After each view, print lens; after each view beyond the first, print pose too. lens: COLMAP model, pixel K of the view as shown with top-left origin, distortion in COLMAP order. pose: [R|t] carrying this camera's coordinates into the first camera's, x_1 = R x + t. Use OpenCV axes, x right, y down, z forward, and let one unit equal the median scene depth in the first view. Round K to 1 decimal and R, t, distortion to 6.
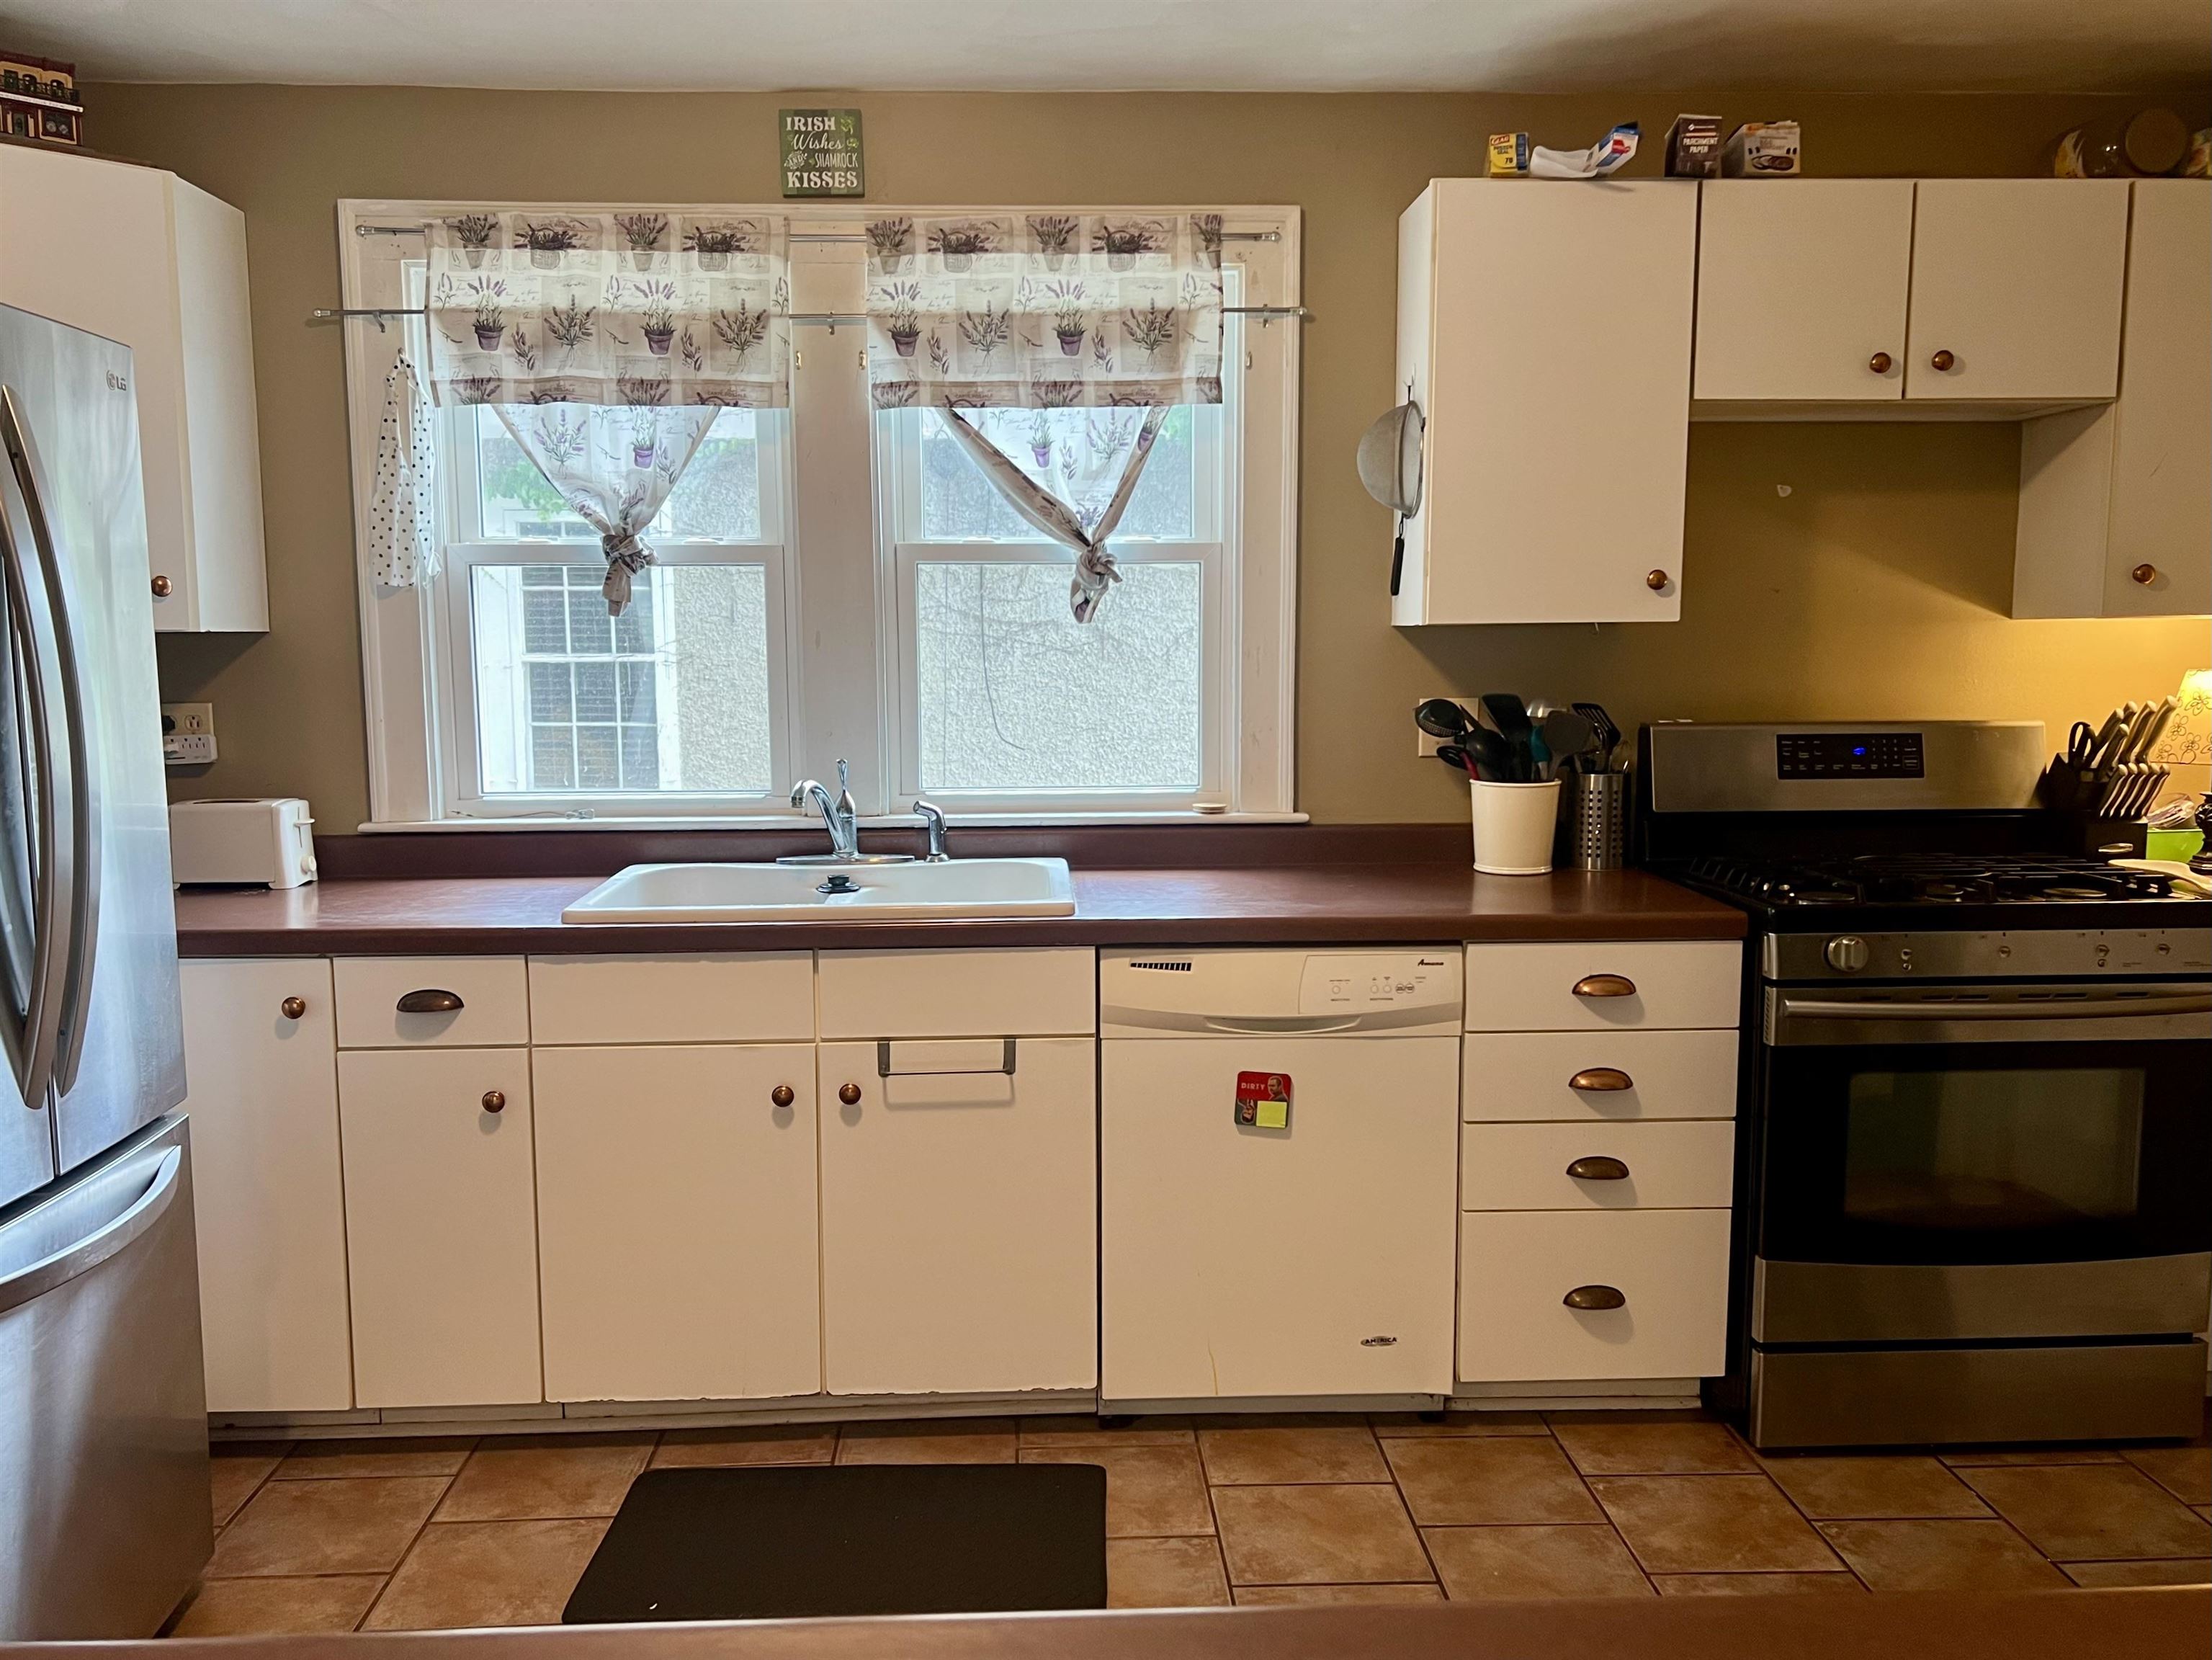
lens RADIAL K [[1843.3, 0, 1091.0], [0, 1843.3, 856.8], [0, 0, 1]] dist [0.052176, -0.057190]
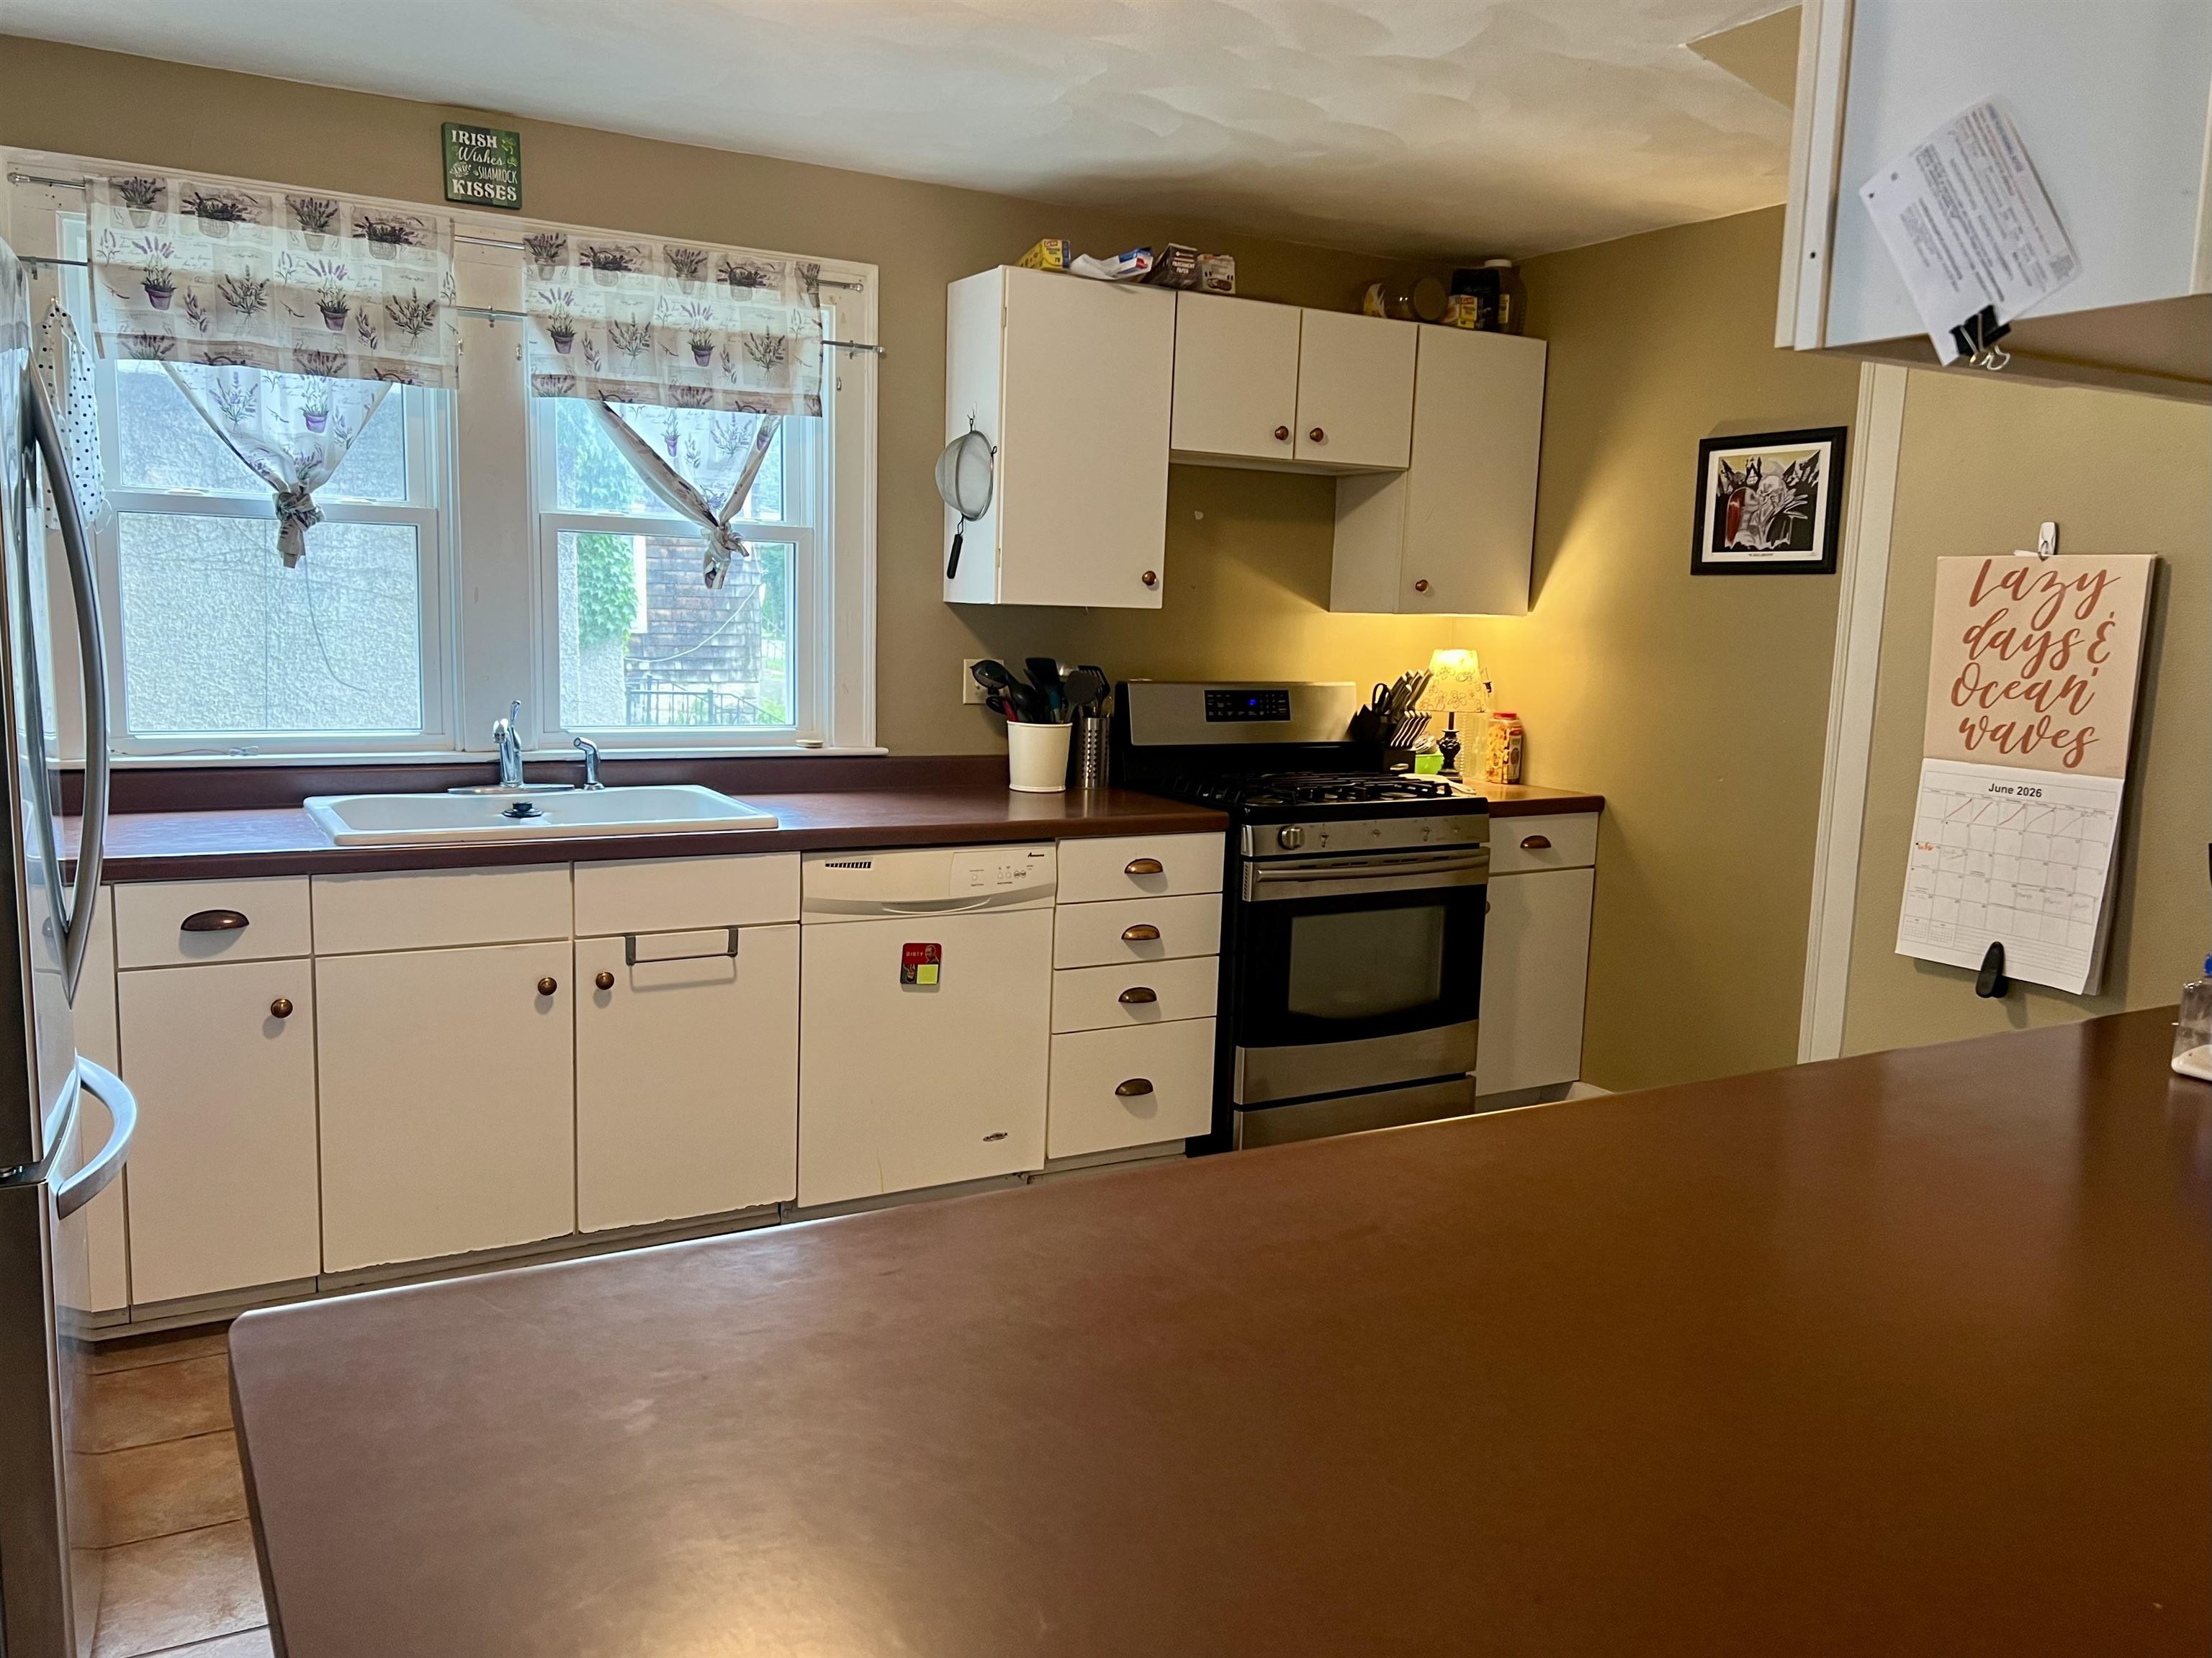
lens RADIAL K [[1731.0, 0, 1100.6], [0, 1731.0, 860.7], [0, 0, 1]] dist [0.026940, -0.018616]
pose [[0.883110, -0.036840, 0.467717, -0.324671], [0.020888, 0.999011, 0.039249, 0.011382], [-0.468701, -0.024892, 0.883006, -0.127612]]
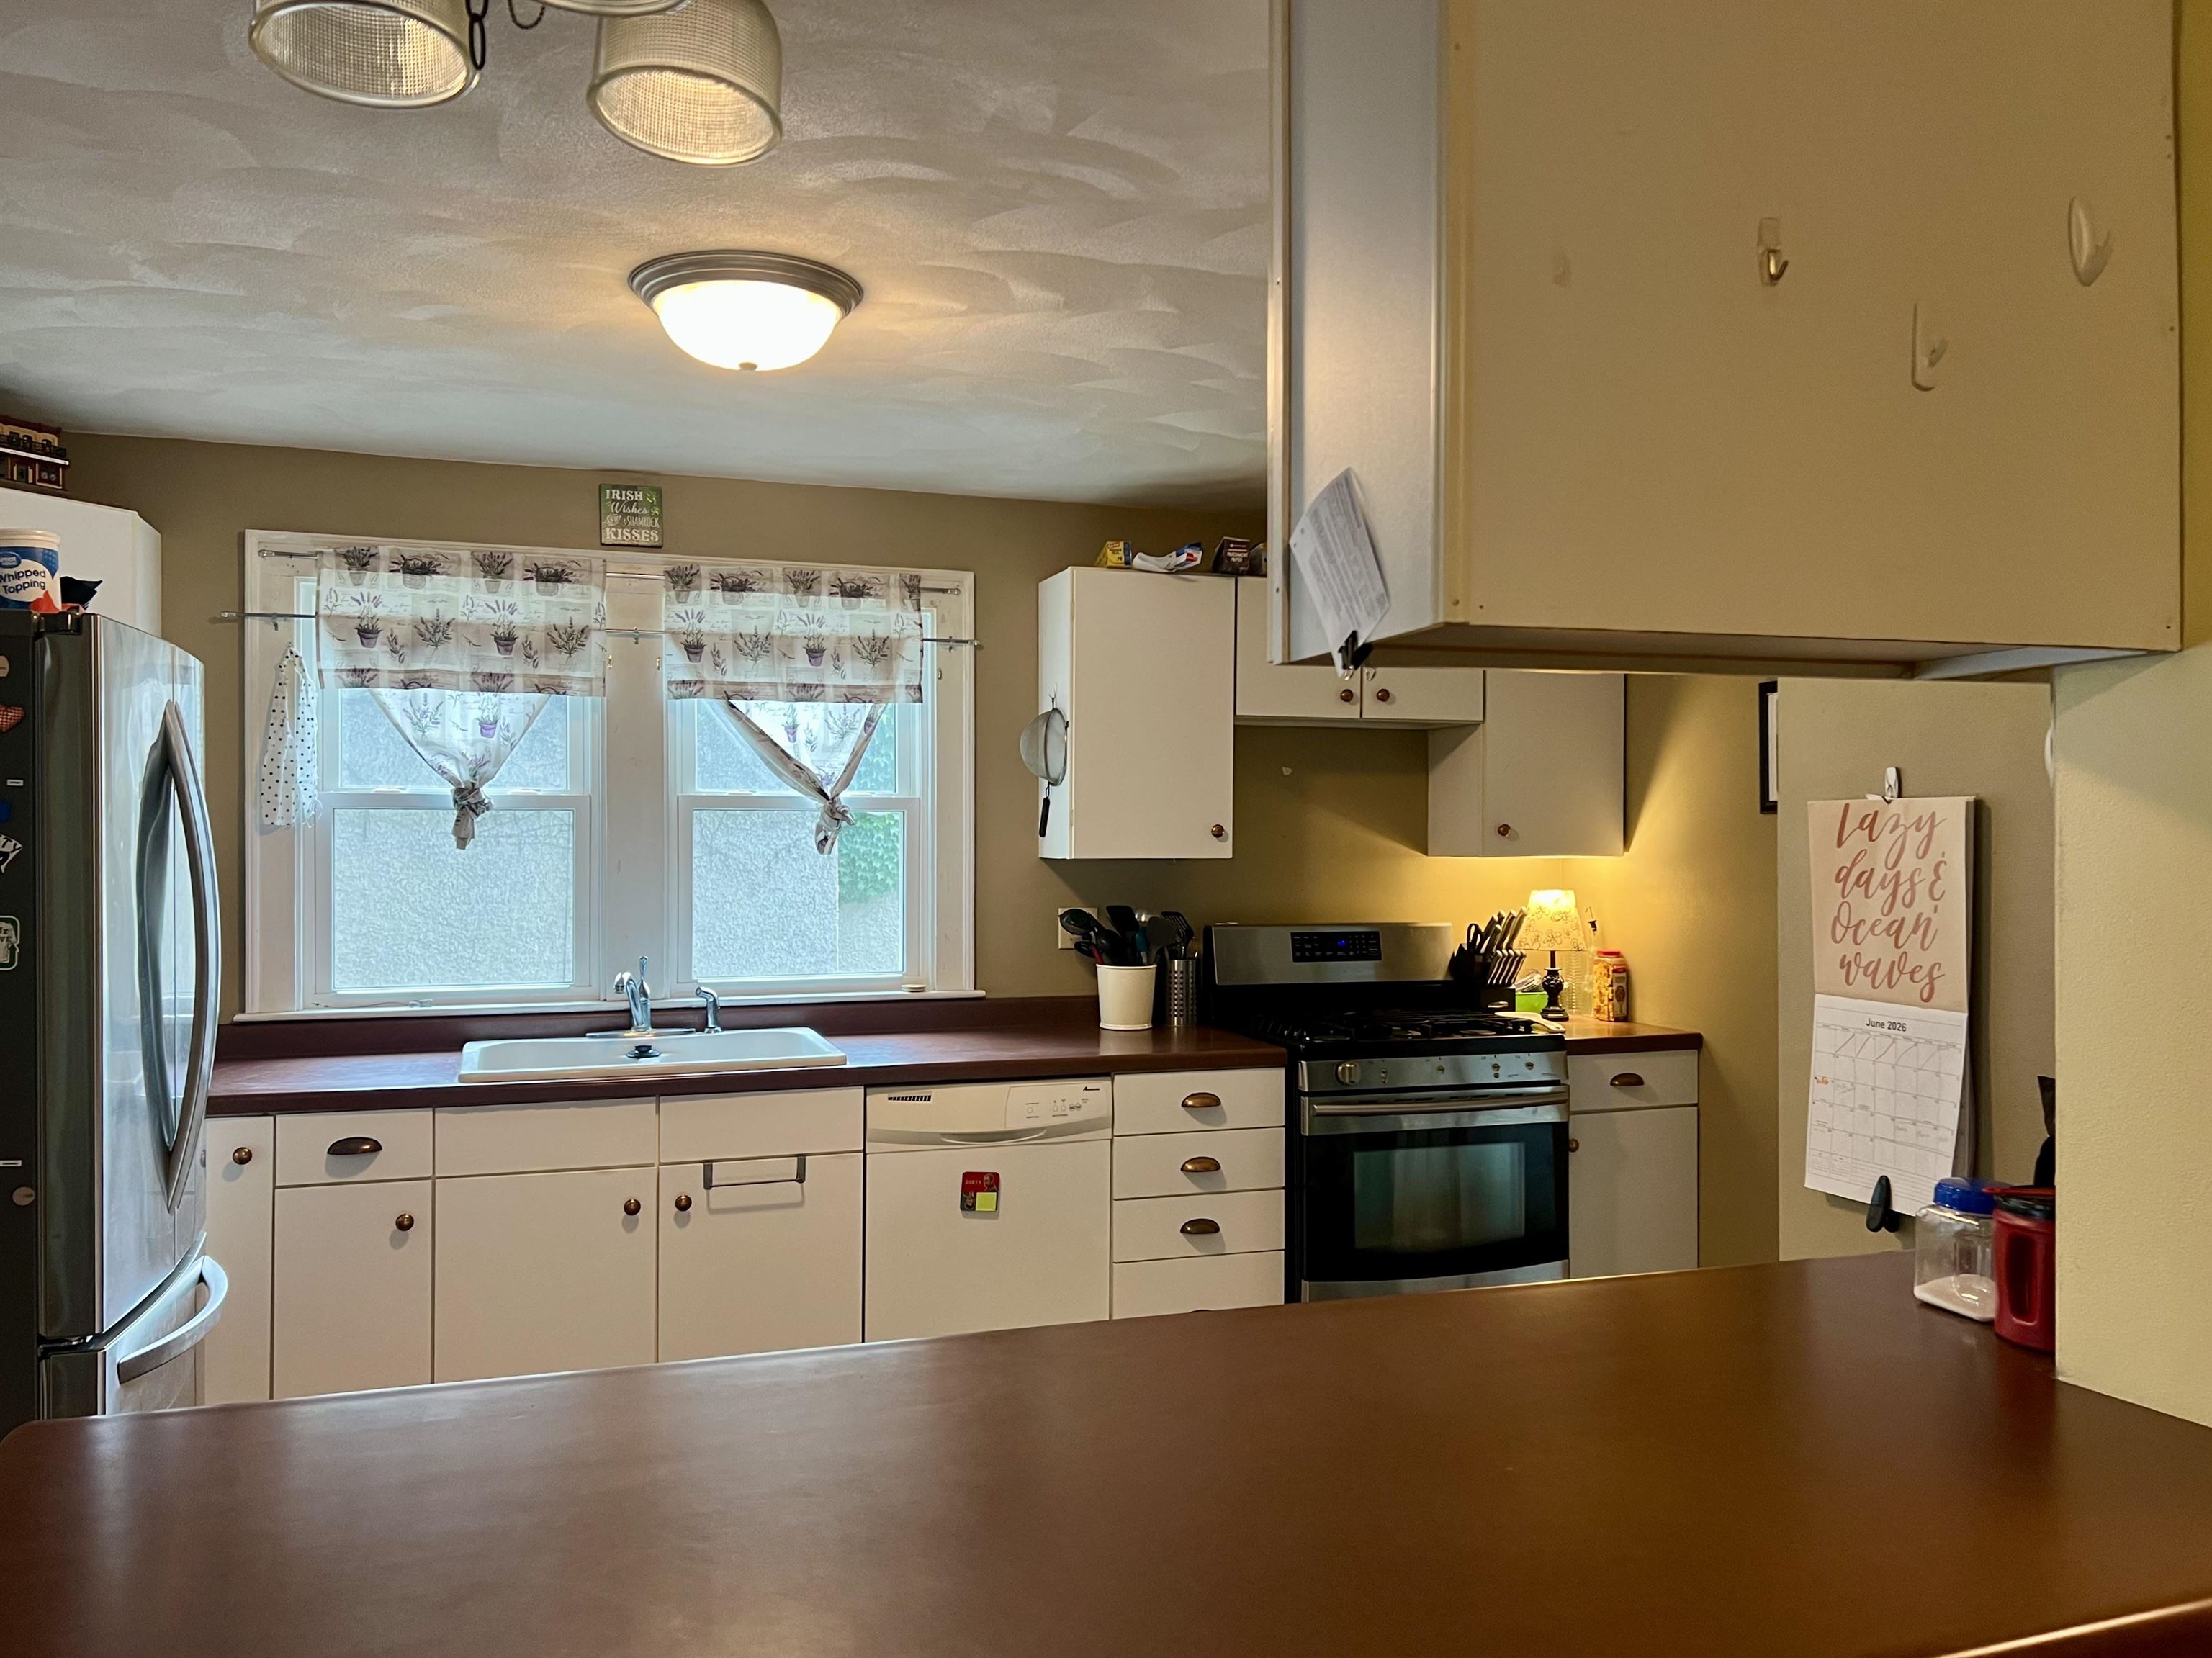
lens RADIAL K [[1719.2, 0, 1098.4], [0, 1719.2, 842.8], [0, 0, 1]] dist [0.130184, -0.316177]
pose [[0.959297, 0.006515, 0.282323, -0.174983], [0.027004, 0.993036, -0.114672, 0.017719], [-0.281105, 0.117629, 0.952441, -0.292021]]
